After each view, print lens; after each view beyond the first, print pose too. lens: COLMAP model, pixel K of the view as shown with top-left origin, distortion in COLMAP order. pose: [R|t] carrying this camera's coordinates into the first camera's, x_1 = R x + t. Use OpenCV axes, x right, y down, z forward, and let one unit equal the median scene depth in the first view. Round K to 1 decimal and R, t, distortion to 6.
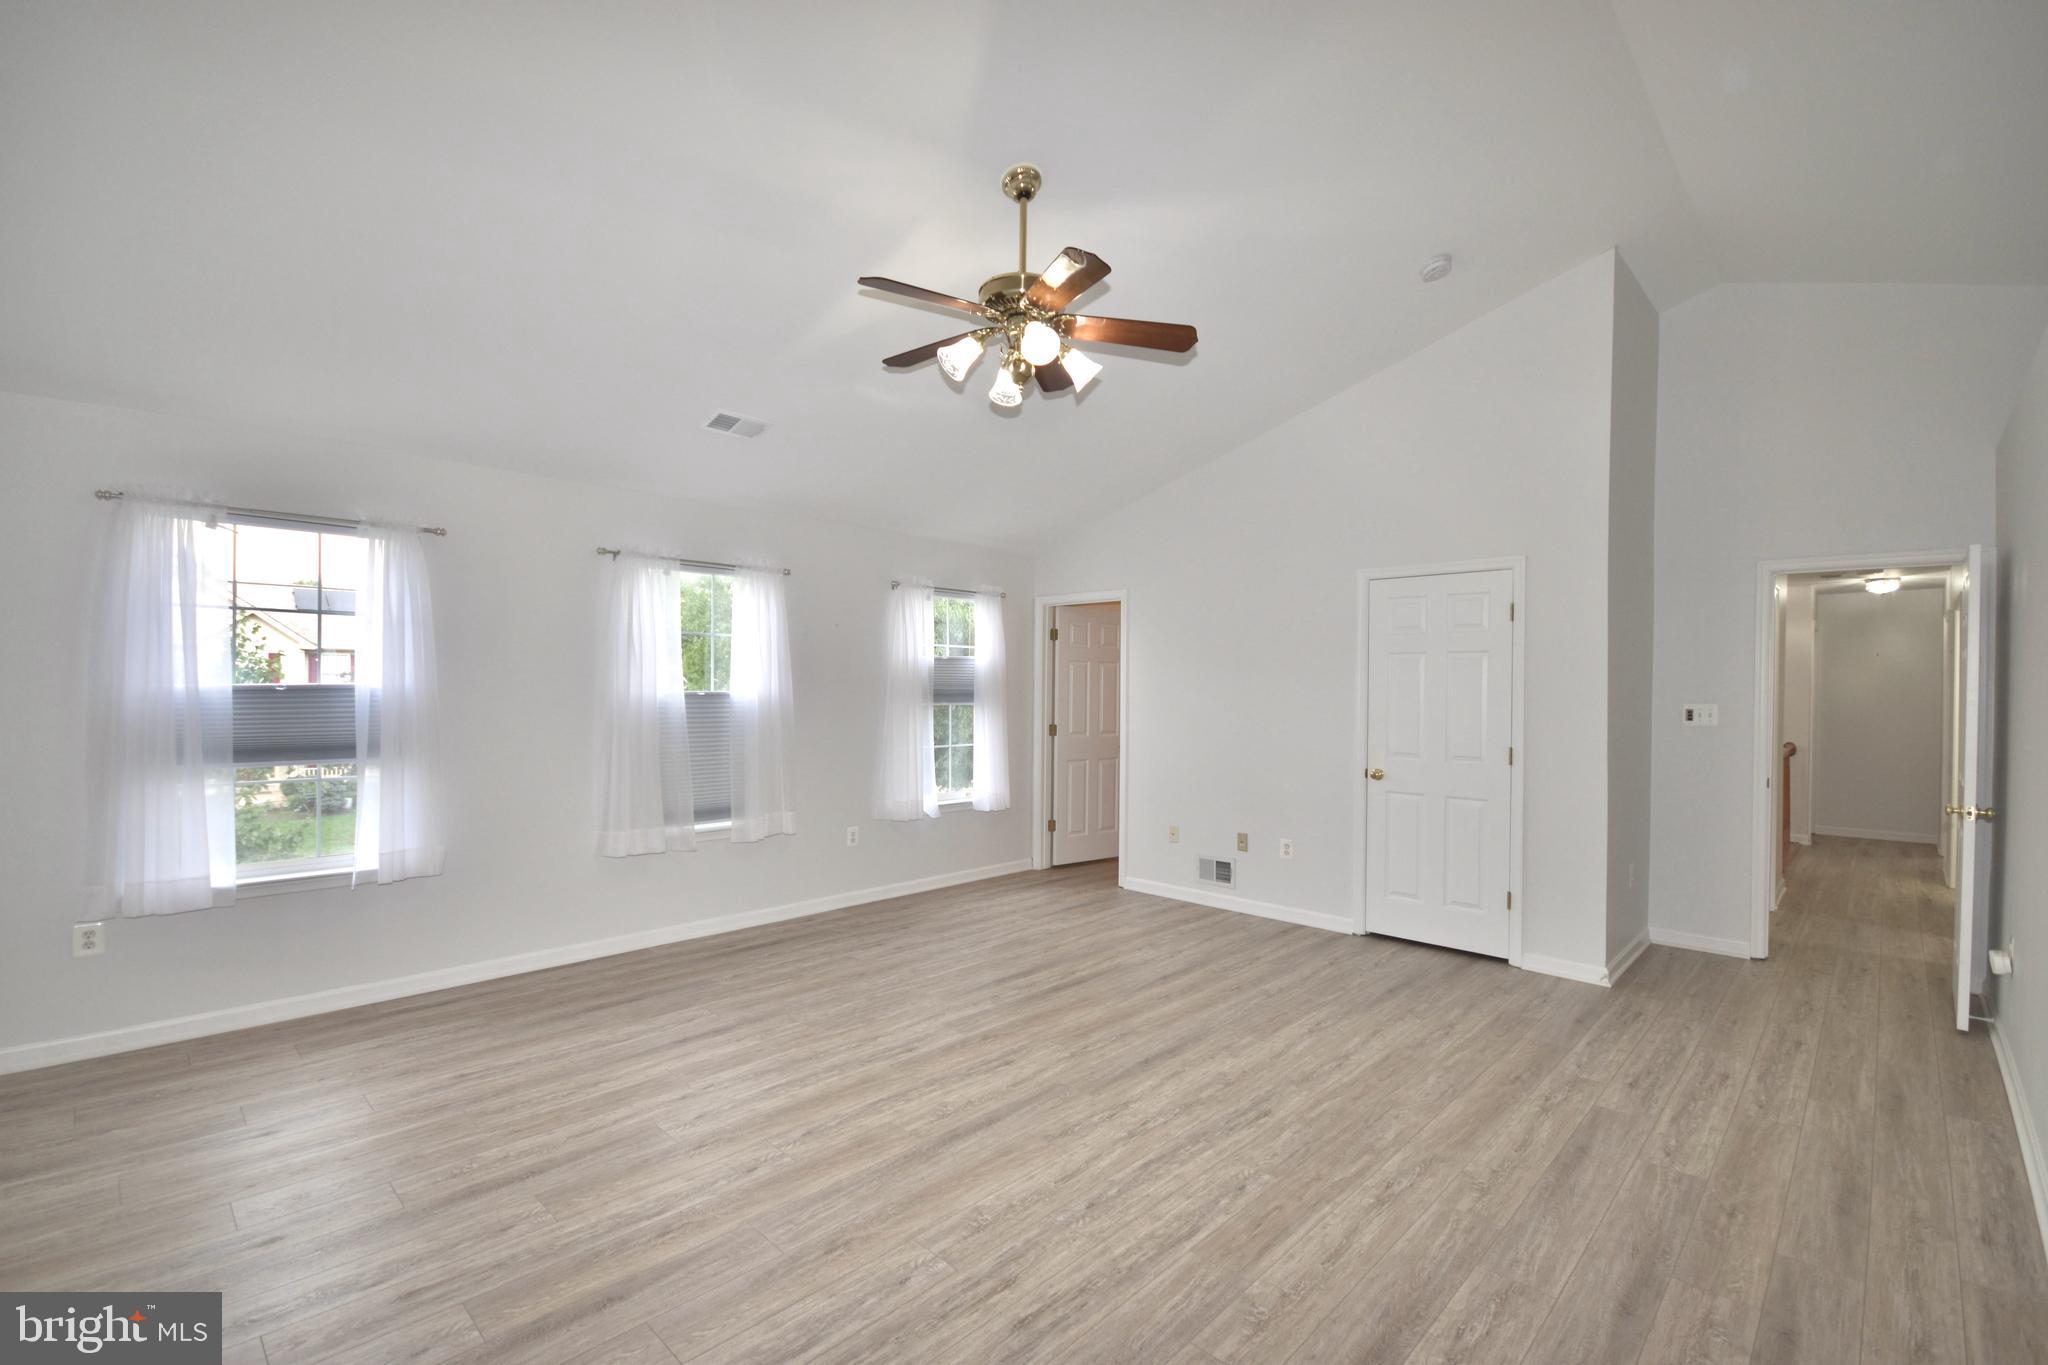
lens RADIAL K [[904.0, 0, 1024.7], [0, 904.0, 697.1], [0, 0, 1]] dist [0.007069, -0.010701]
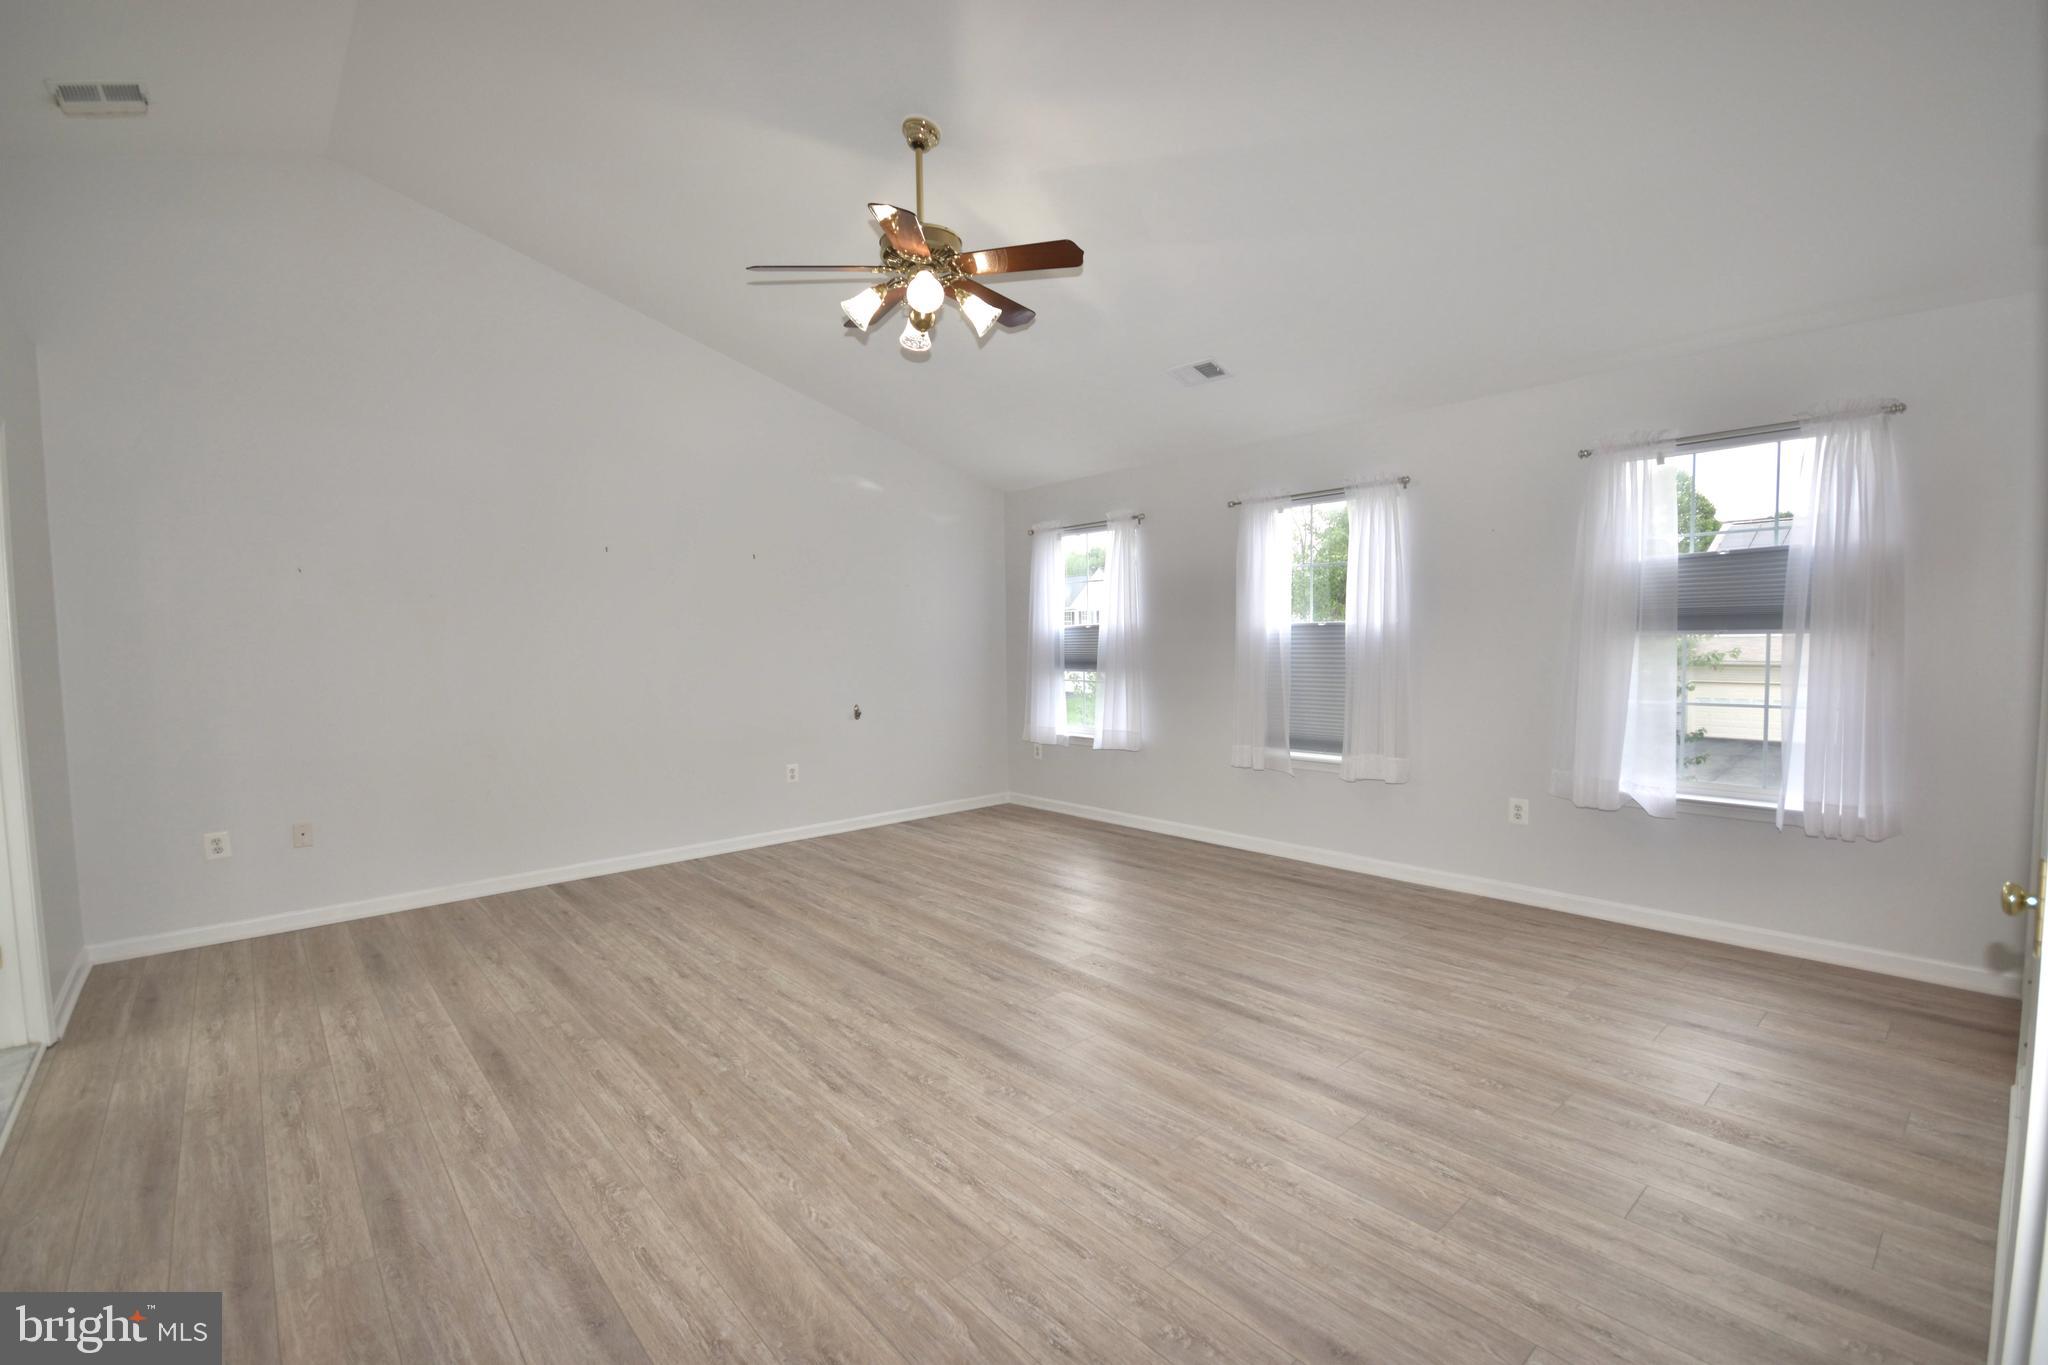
lens RADIAL K [[904.0, 0, 1023.6], [0, 904.0, 691.4], [0, 0, 1]] dist [0.007069, -0.010701]
pose [[-0.092480, 0.053771, -0.994262, 1.063646], [0.010382, 0.998539, 0.053036, 0.021300], [0.995660, -0.005418, -0.092904, 1.208132]]
